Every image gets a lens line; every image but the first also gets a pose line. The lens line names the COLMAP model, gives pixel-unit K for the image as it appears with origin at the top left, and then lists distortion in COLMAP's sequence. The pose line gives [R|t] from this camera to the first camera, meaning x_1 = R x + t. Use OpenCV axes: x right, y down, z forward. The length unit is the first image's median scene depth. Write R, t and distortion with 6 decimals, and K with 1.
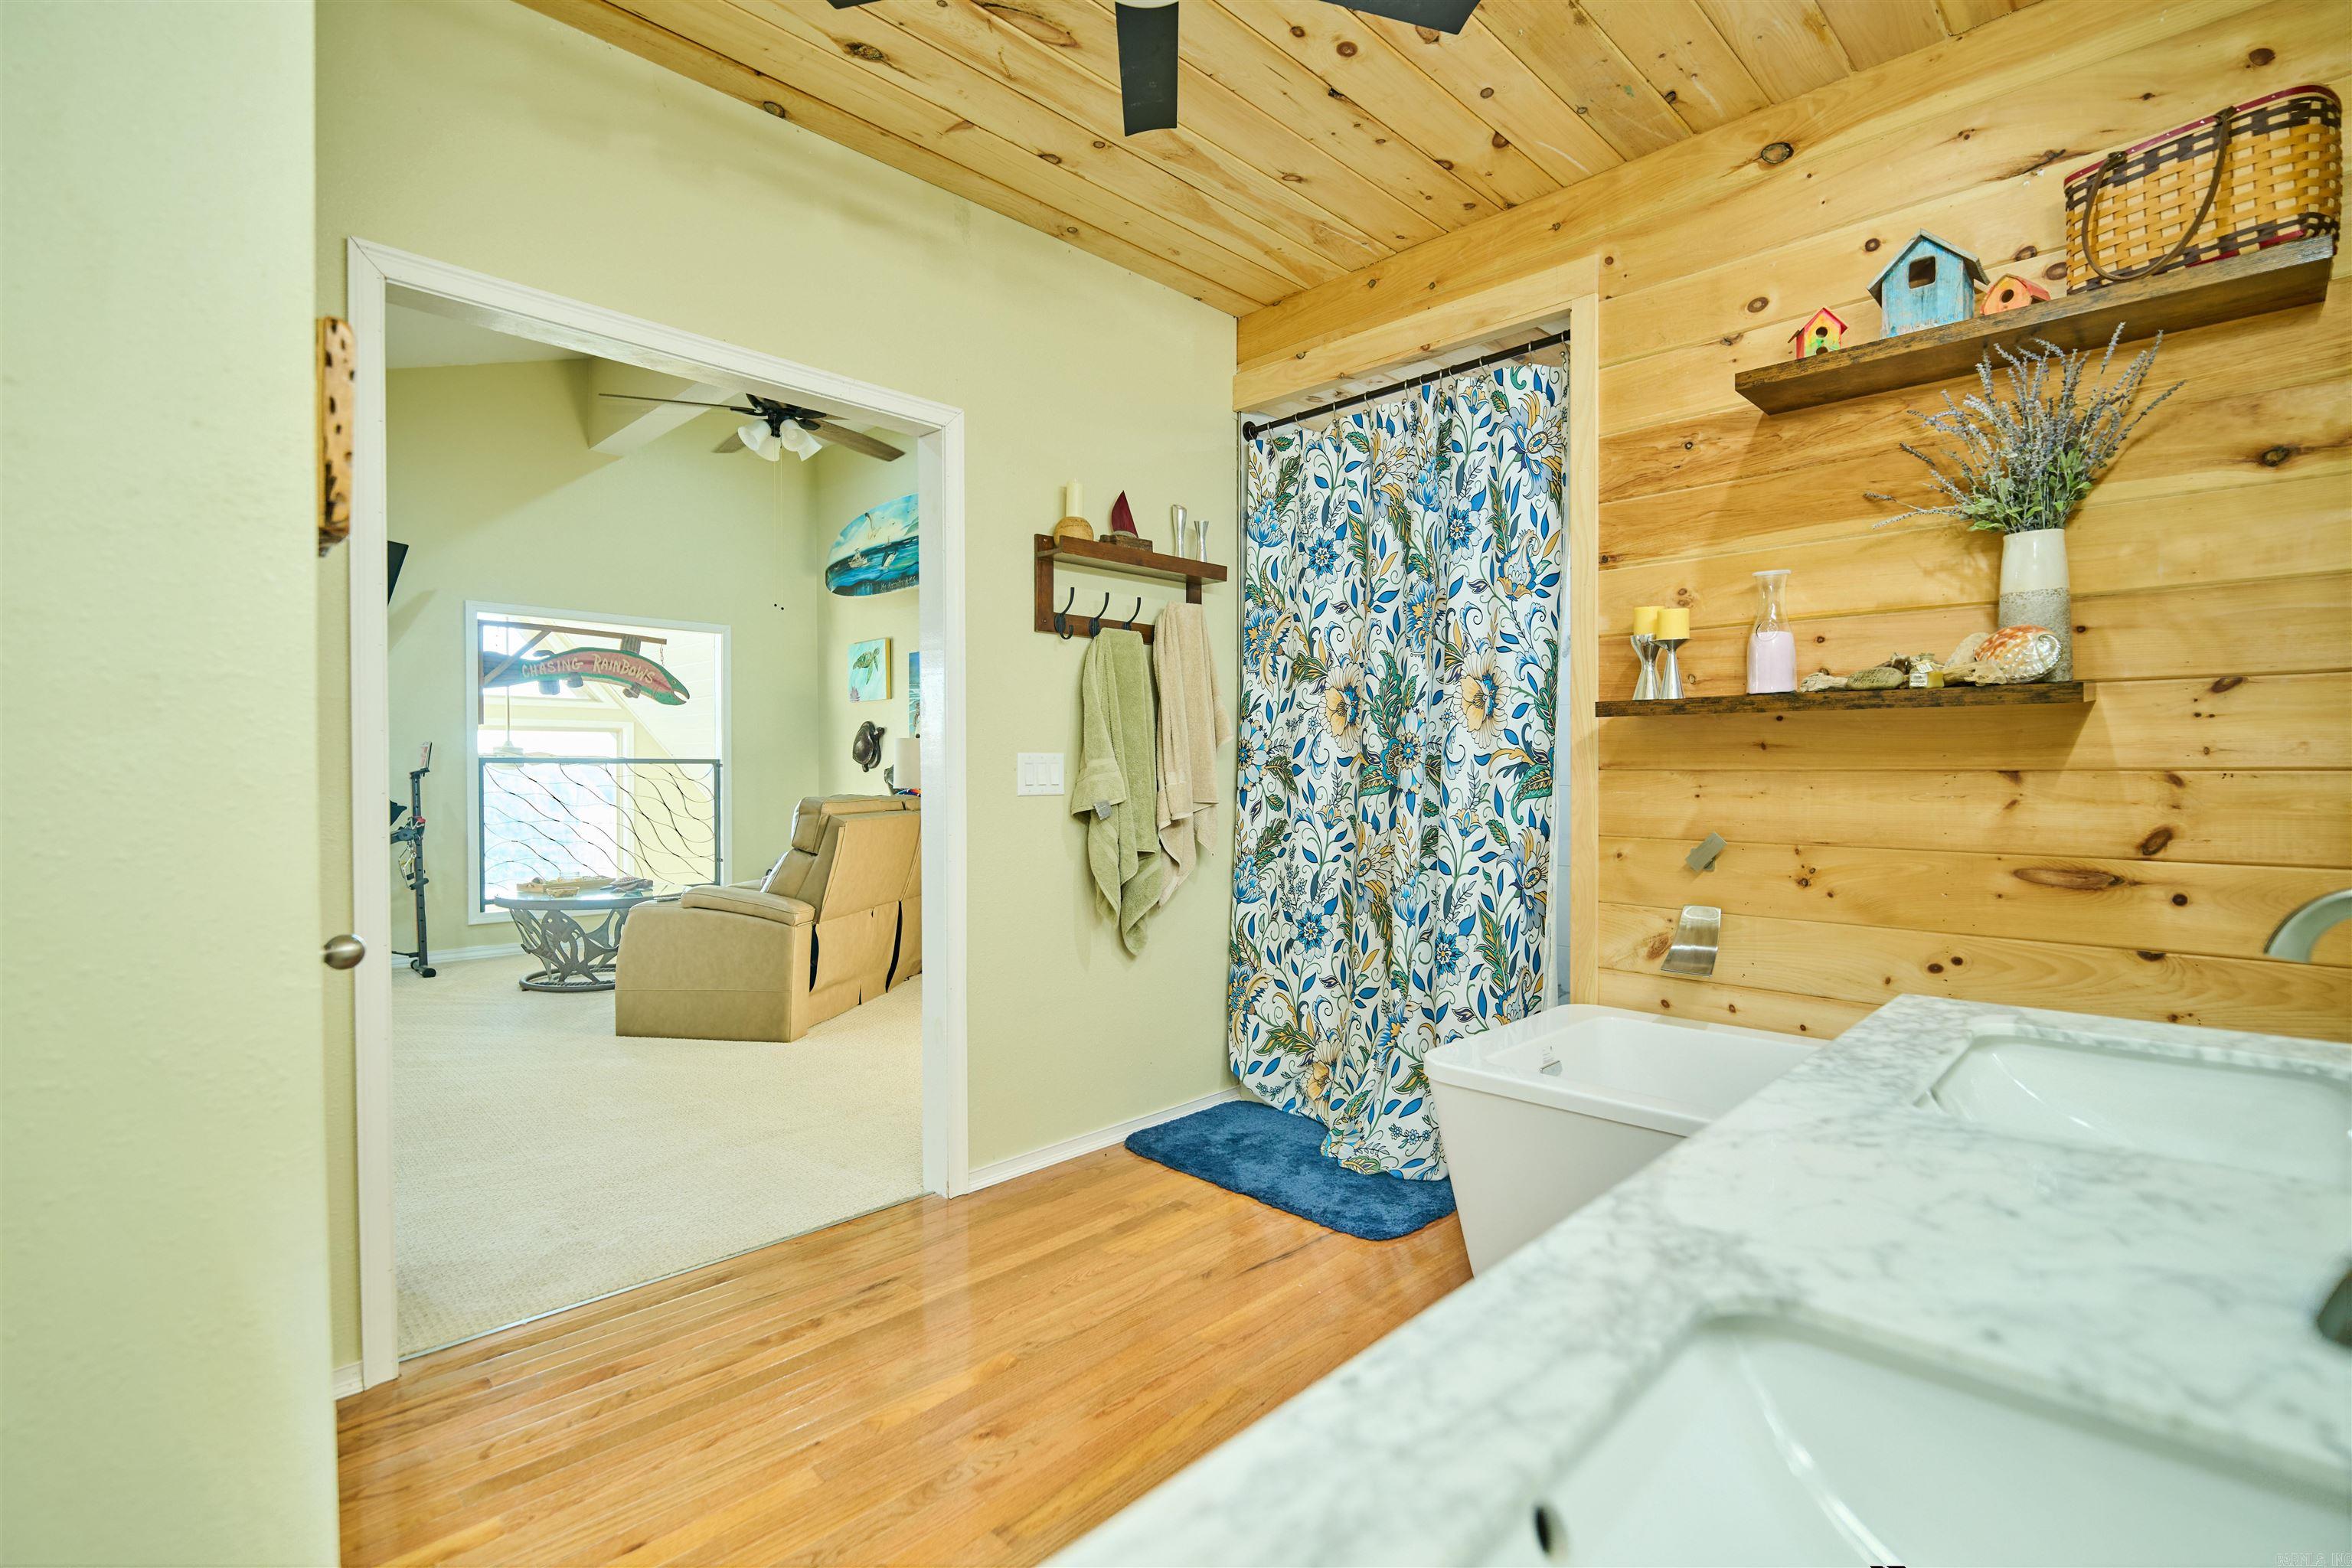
lens RADIAL K [[1084.1, 0, 1176.0], [0, 1084.1, 784.0], [0, 0, 1]] dist [-0.005437, 0.000213]
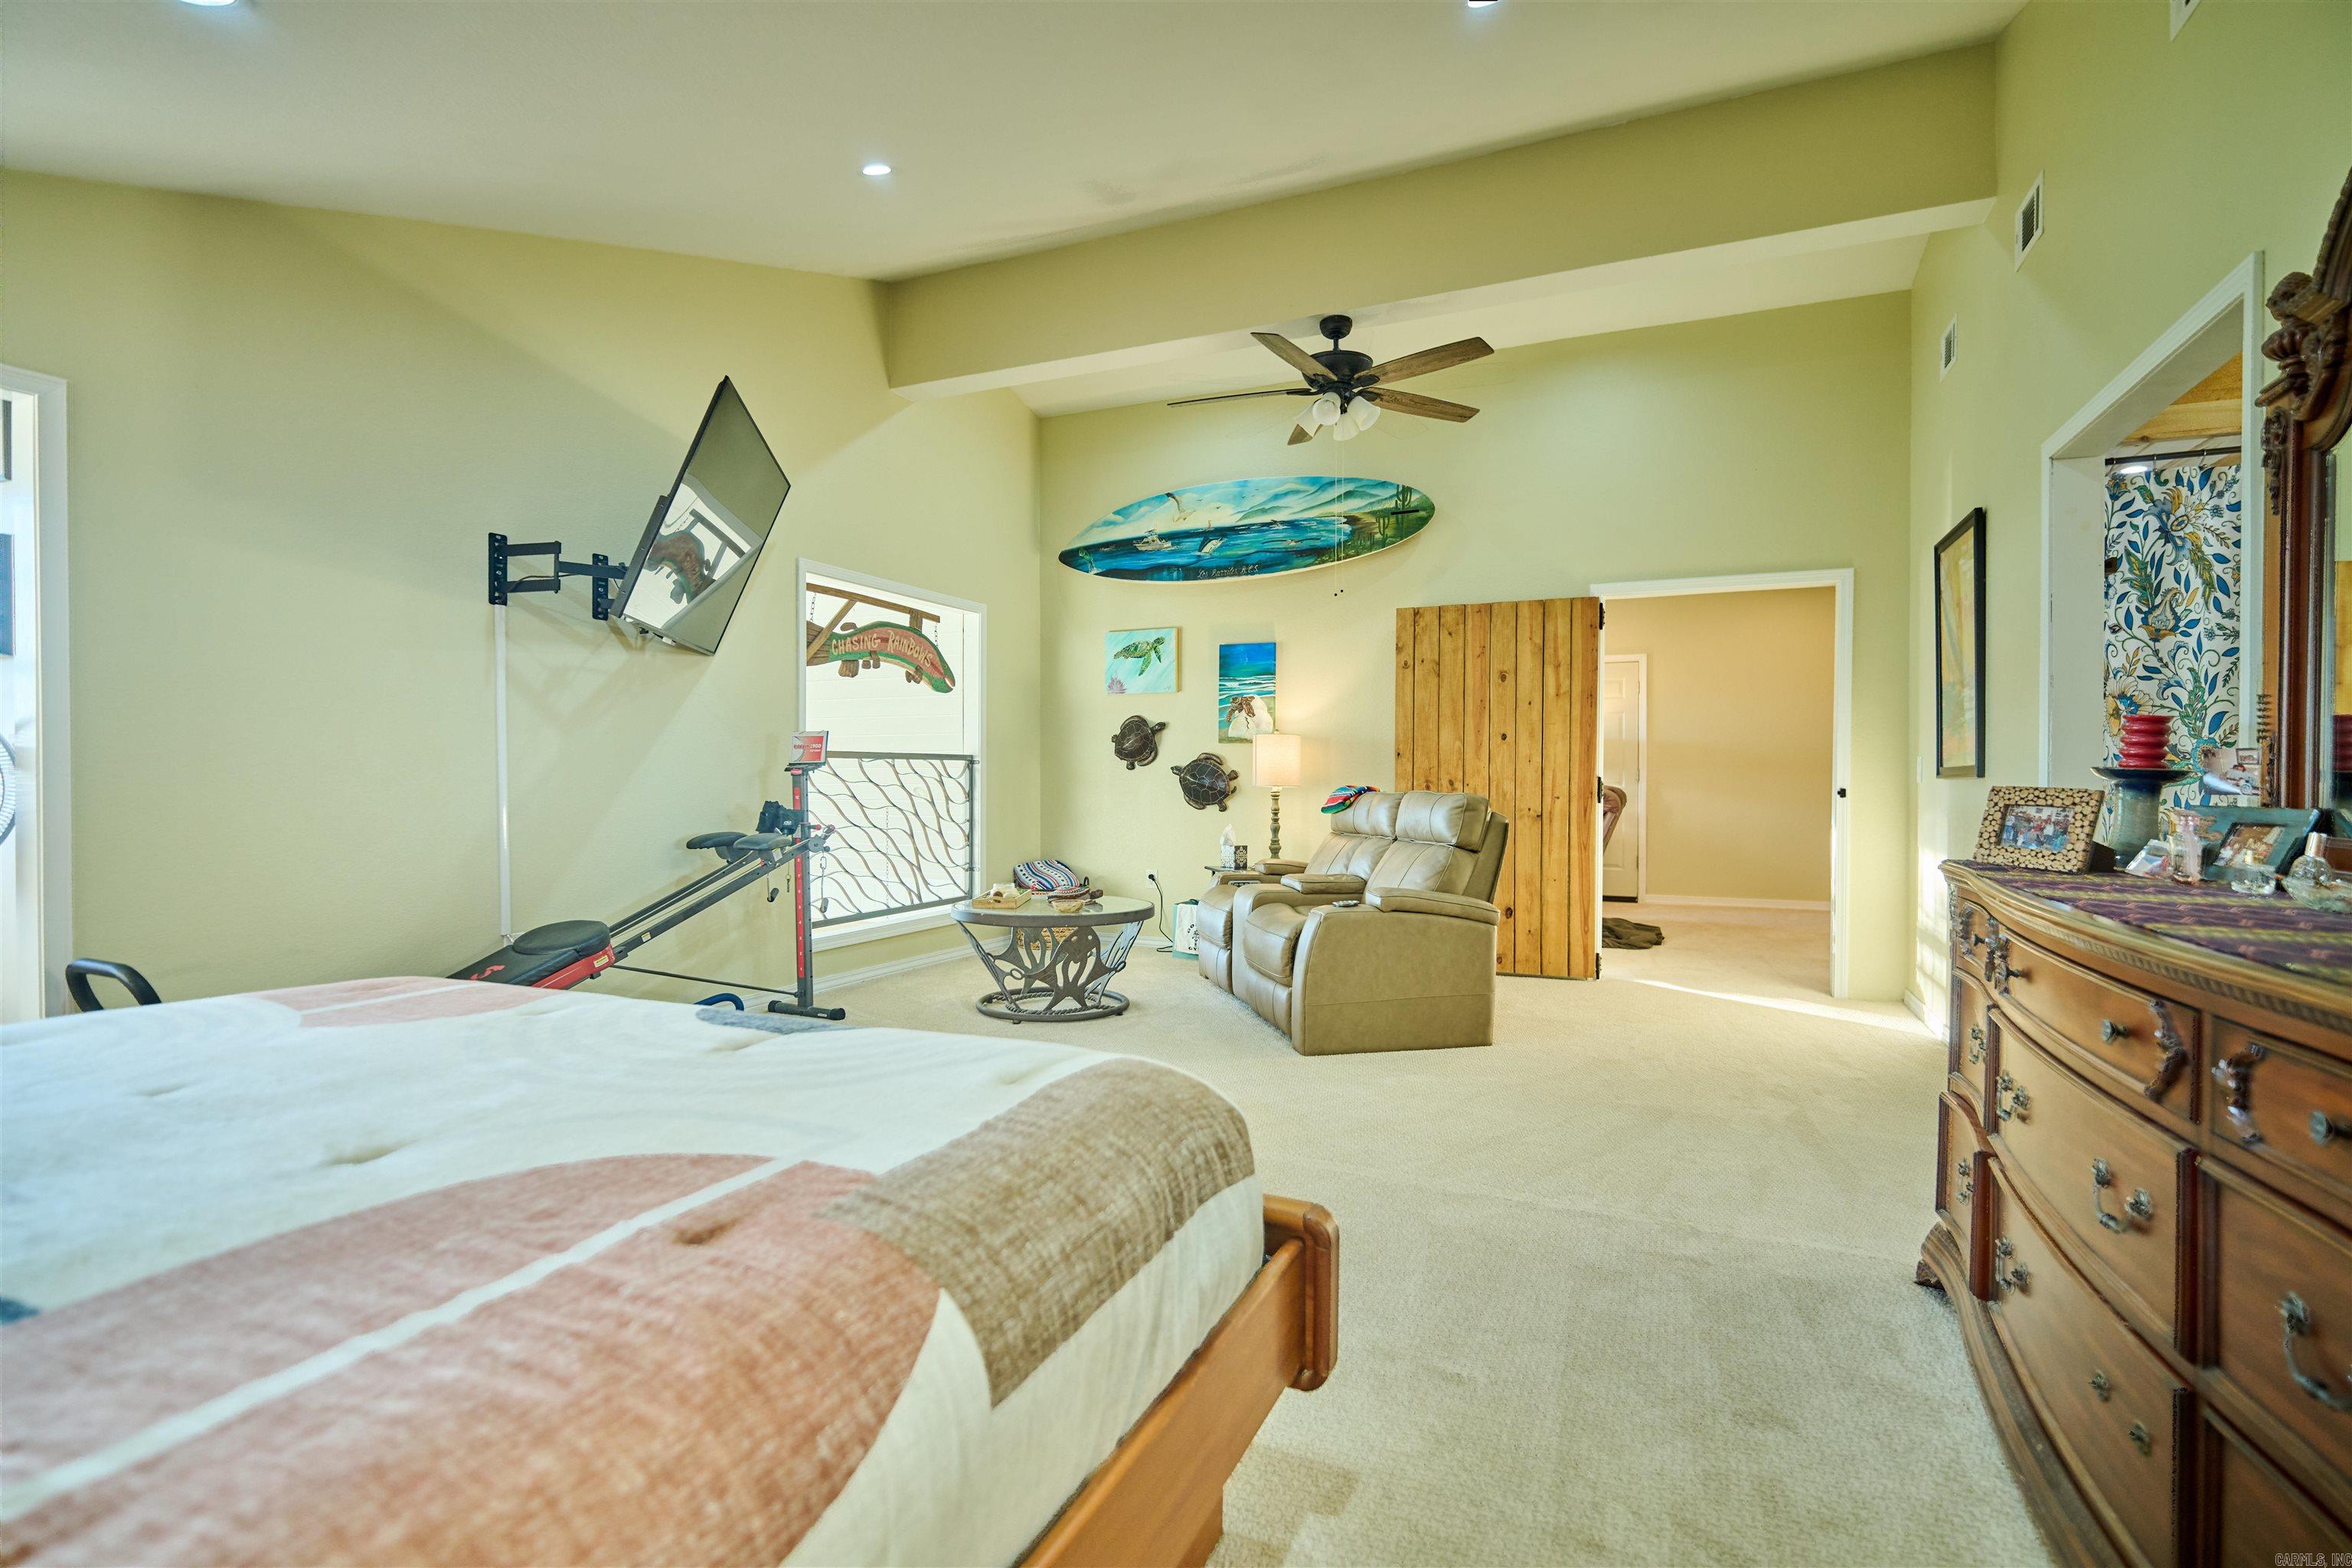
lens RADIAL K [[1084.1, 0, 1176.0], [0, 1084.1, 784.0], [0, 0, 1]] dist [-0.005437, 0.000213]
pose [[0.935590, -0.002837, 0.353076, -0.629771], [0.003882, 0.999990, -0.002252, 0.003580], [-0.353066, 0.003478, 0.935592, 0.125109]]
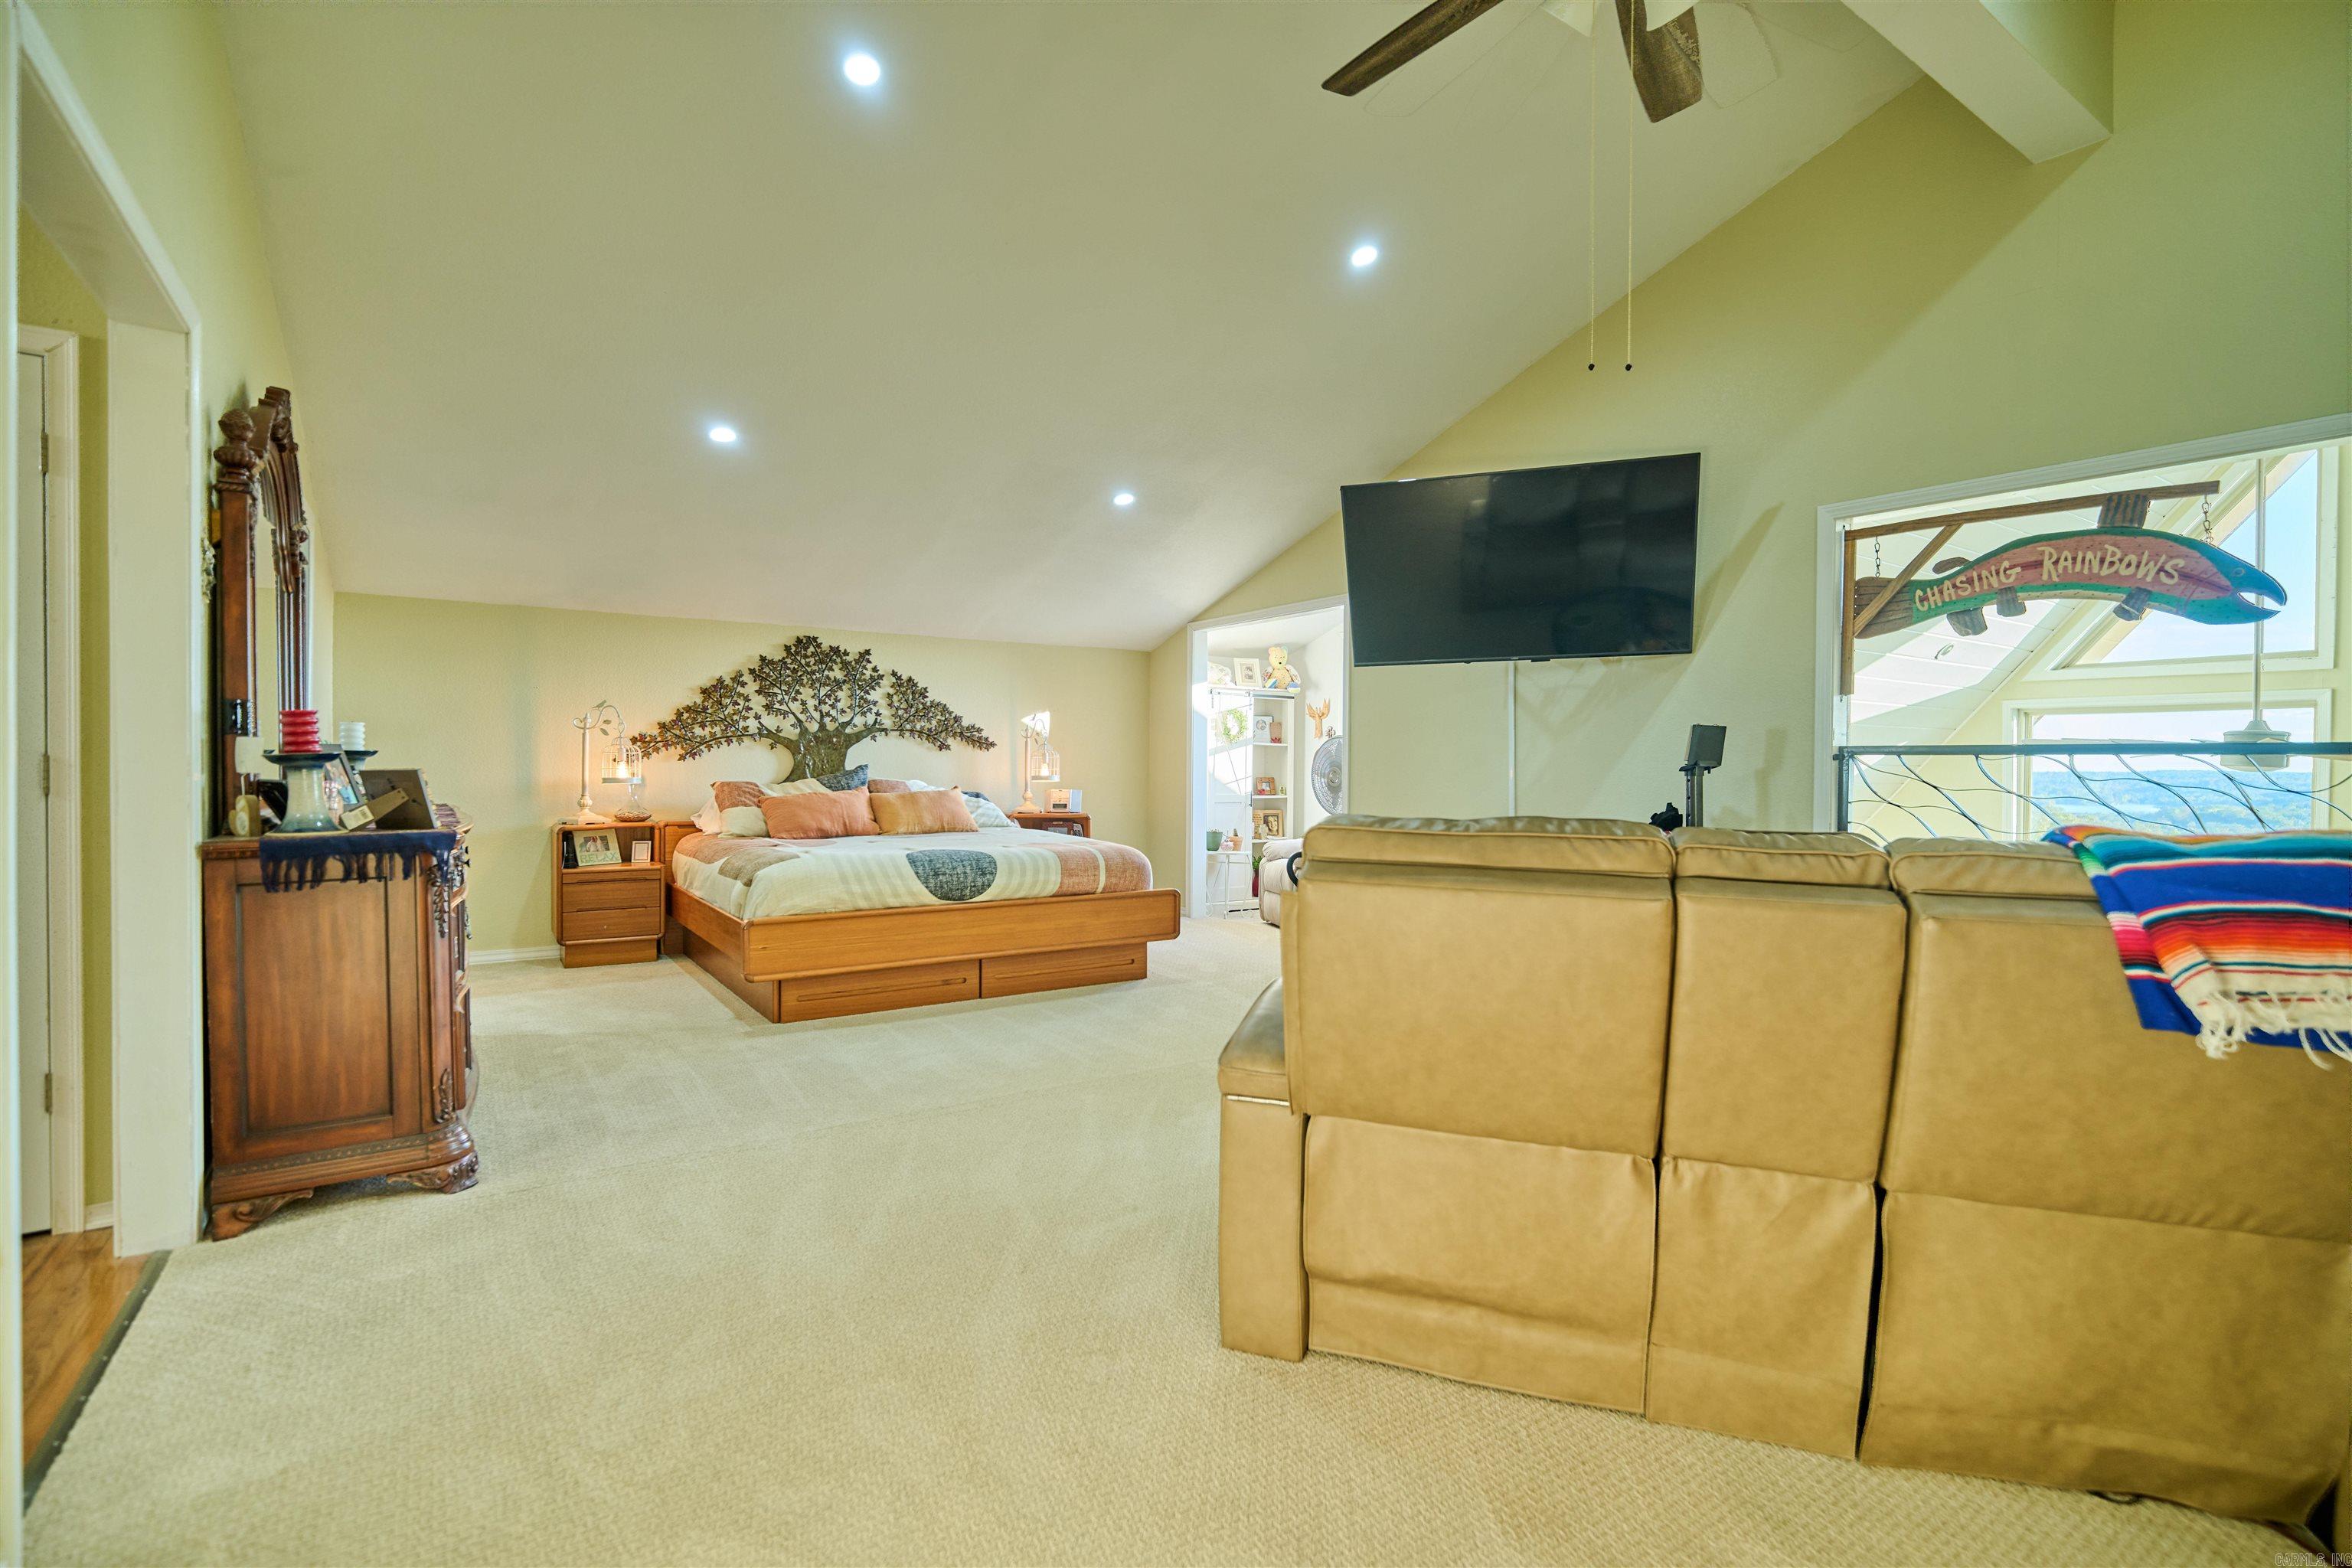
lens RADIAL K [[1084.1, 0, 1176.0], [0, 1084.1, 784.0], [0, 0, 1]] dist [-0.005437, 0.000213]
pose [[-0.210270, 0.019544, -0.977448, 0.067207], [-0.021440, 0.999468, 0.024596, -0.008849], [0.977408, 0.026128, -0.209739, 0.703690]]
